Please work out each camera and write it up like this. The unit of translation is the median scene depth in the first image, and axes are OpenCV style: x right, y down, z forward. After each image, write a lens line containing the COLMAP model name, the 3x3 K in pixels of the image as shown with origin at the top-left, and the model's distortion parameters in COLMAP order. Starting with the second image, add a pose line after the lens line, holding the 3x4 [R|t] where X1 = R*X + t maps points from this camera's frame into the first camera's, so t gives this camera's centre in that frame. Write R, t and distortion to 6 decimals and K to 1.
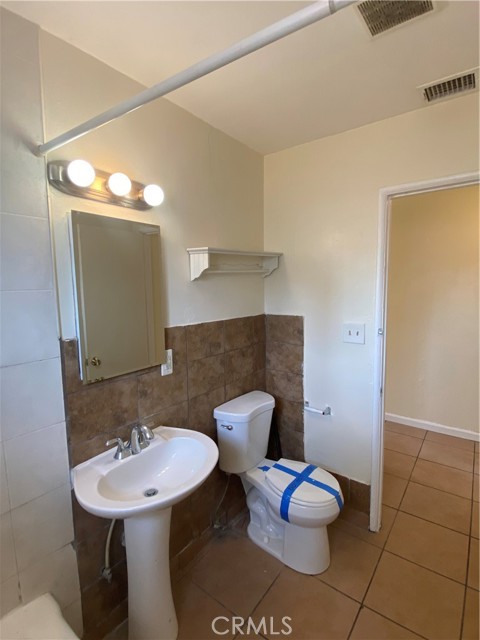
lens RADIAL K [[320.9, 0, 241.9], [0, 320.9, 318.8], [0, 0, 1]] dist [0.049040, -0.000059]
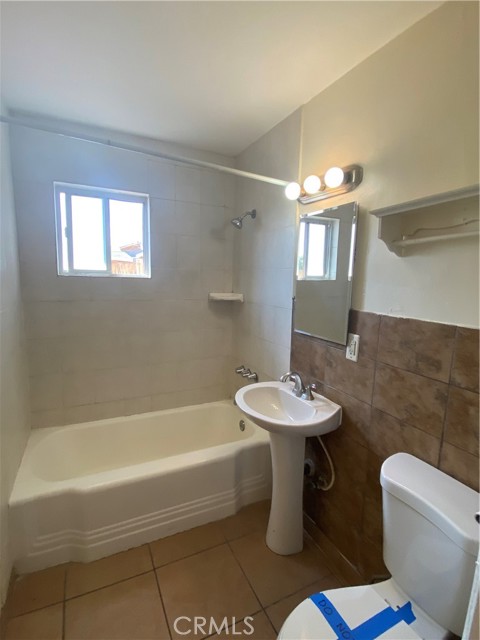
lens RADIAL K [[320.9, 0, 240.7], [0, 320.9, 320.4], [0, 0, 1]] dist [0.049040, -0.000059]
pose [[-0.456100, 0.129981, -0.880385, 0.679076], [-0.115889, 0.972177, 0.203572, -0.086338], [0.882350, 0.194876, -0.428347, 1.026041]]
